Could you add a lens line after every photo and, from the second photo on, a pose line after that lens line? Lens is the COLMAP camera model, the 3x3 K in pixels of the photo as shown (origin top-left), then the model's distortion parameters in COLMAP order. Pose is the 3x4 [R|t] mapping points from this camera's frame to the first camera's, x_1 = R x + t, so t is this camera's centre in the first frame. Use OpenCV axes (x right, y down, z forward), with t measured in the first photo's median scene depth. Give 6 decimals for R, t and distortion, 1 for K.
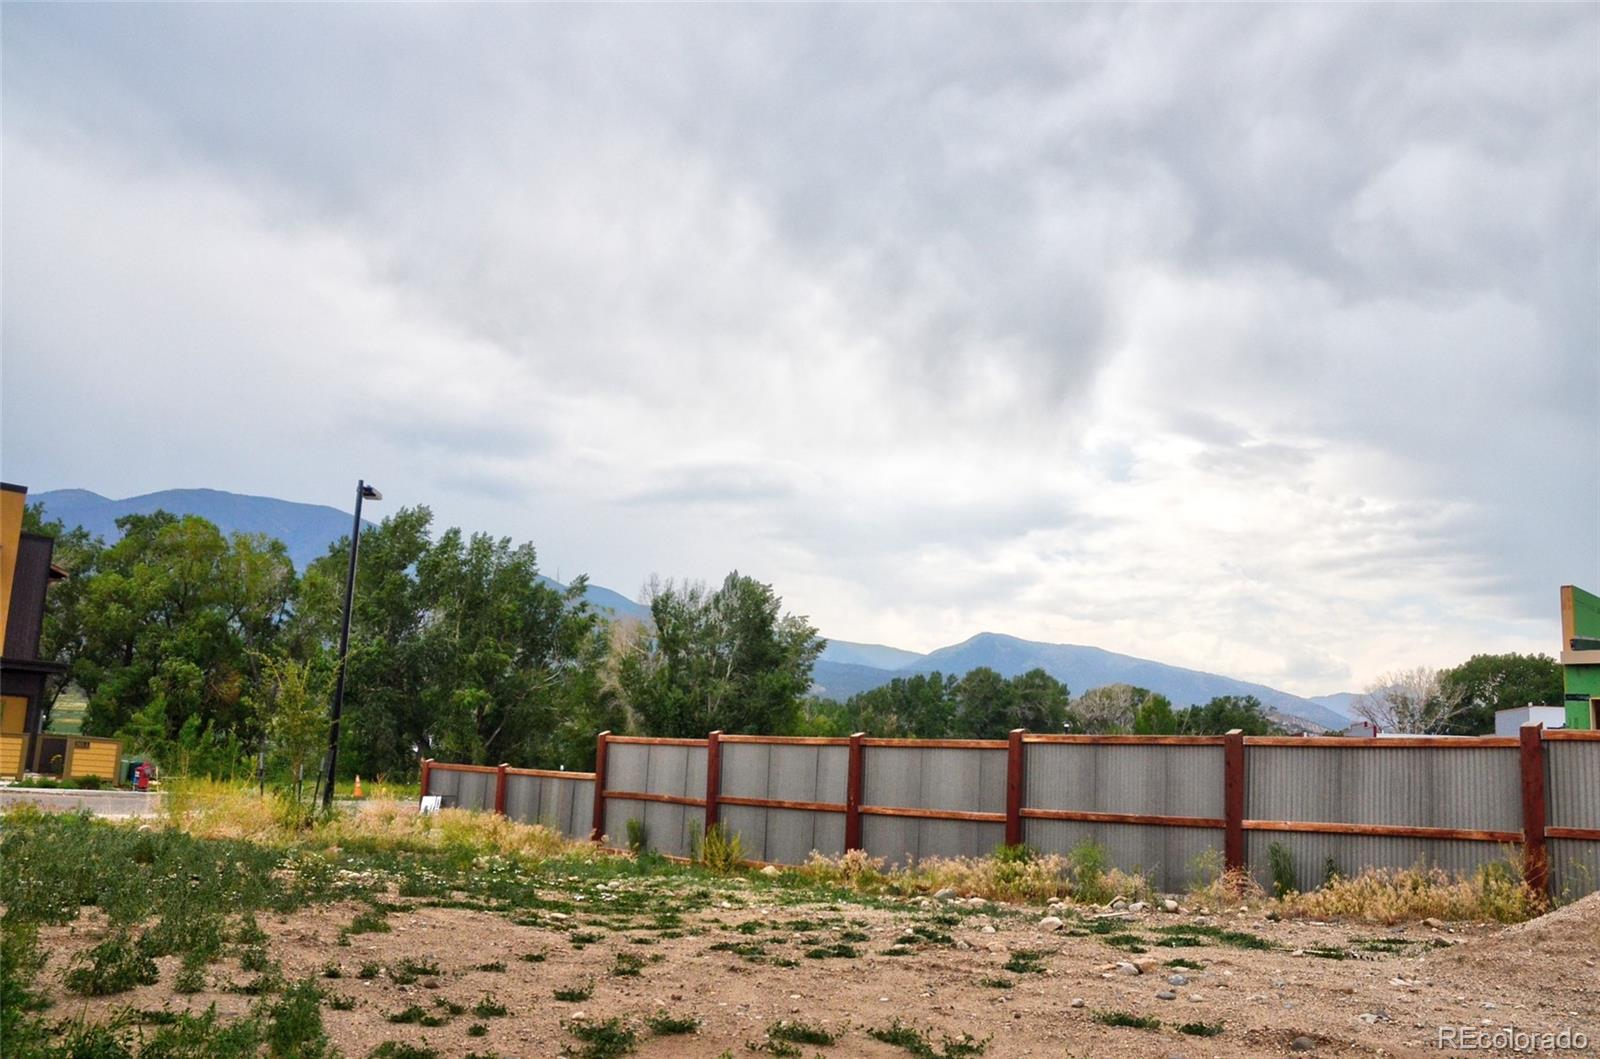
lens RADIAL K [[1377.0, 0, 838.0], [0, 1377.0, 536.1], [0, 0, 1]] dist [-0.162570, 0.178307]
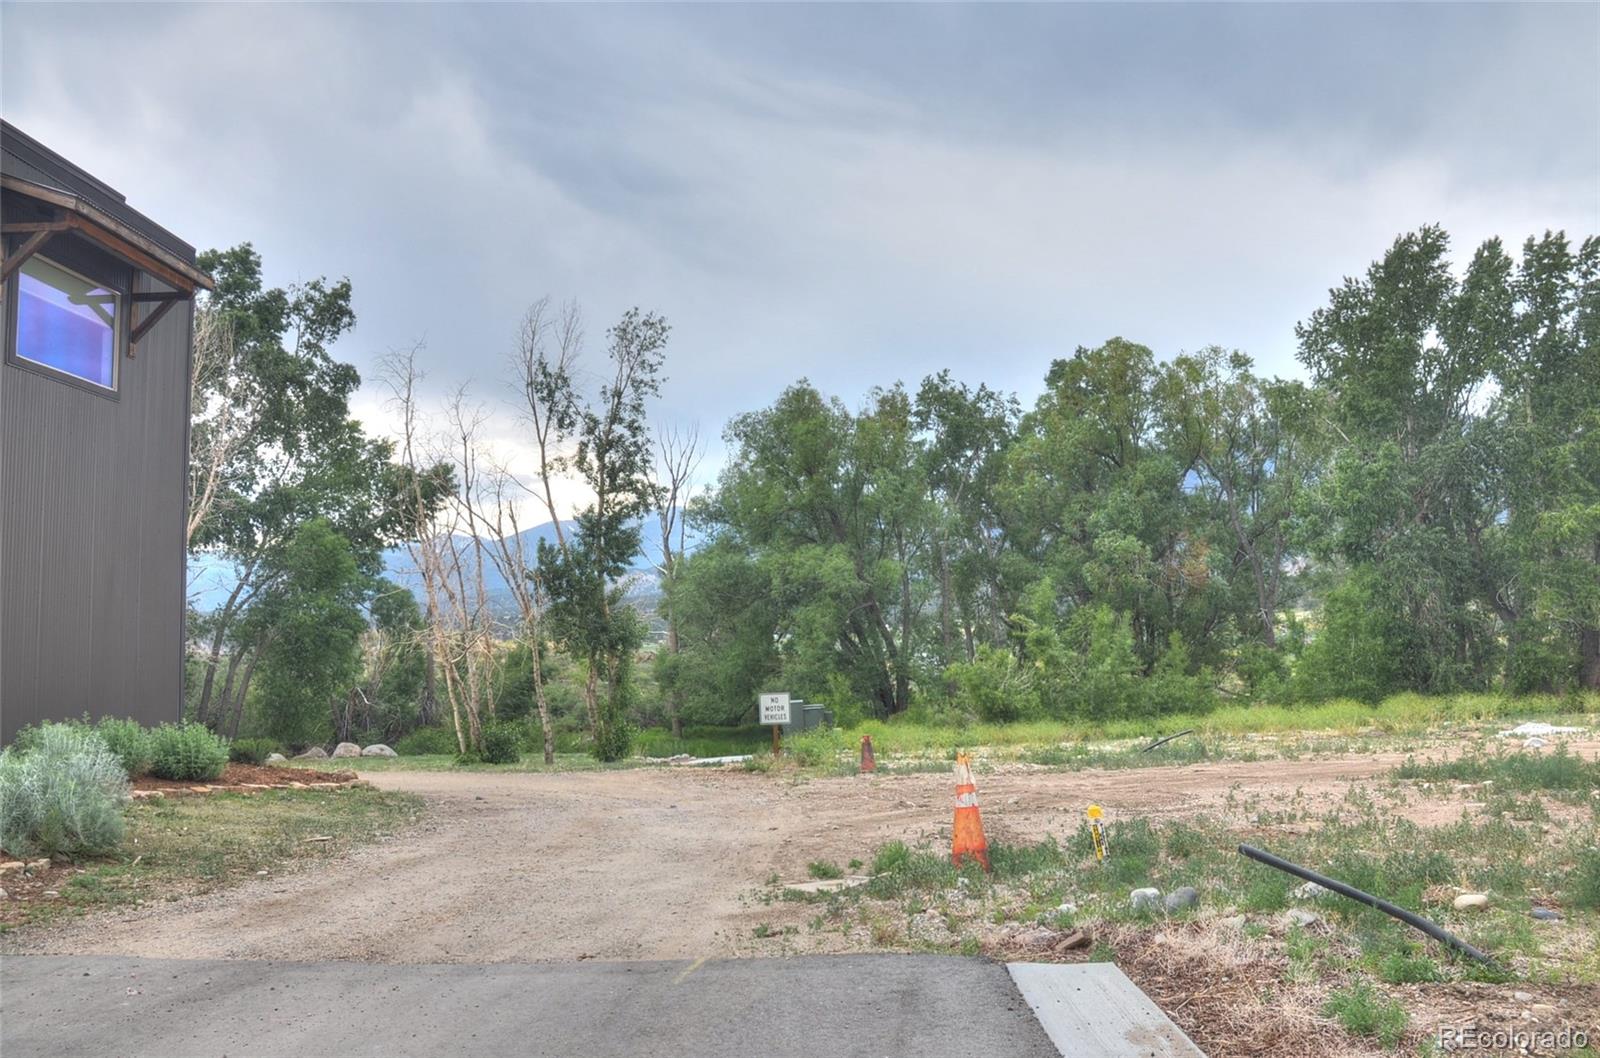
lens RADIAL K [[1253.9, 0, 794.7], [0, 1253.9, 545.6], [0, 0, 1]] dist [-0.168596, 0.128442]
pose [[0.646592, -0.135233, -0.750754, -0.108782], [0.186895, 0.982250, -0.015968, 0.074657], [0.739587, -0.129987, 0.660389, 0.429368]]
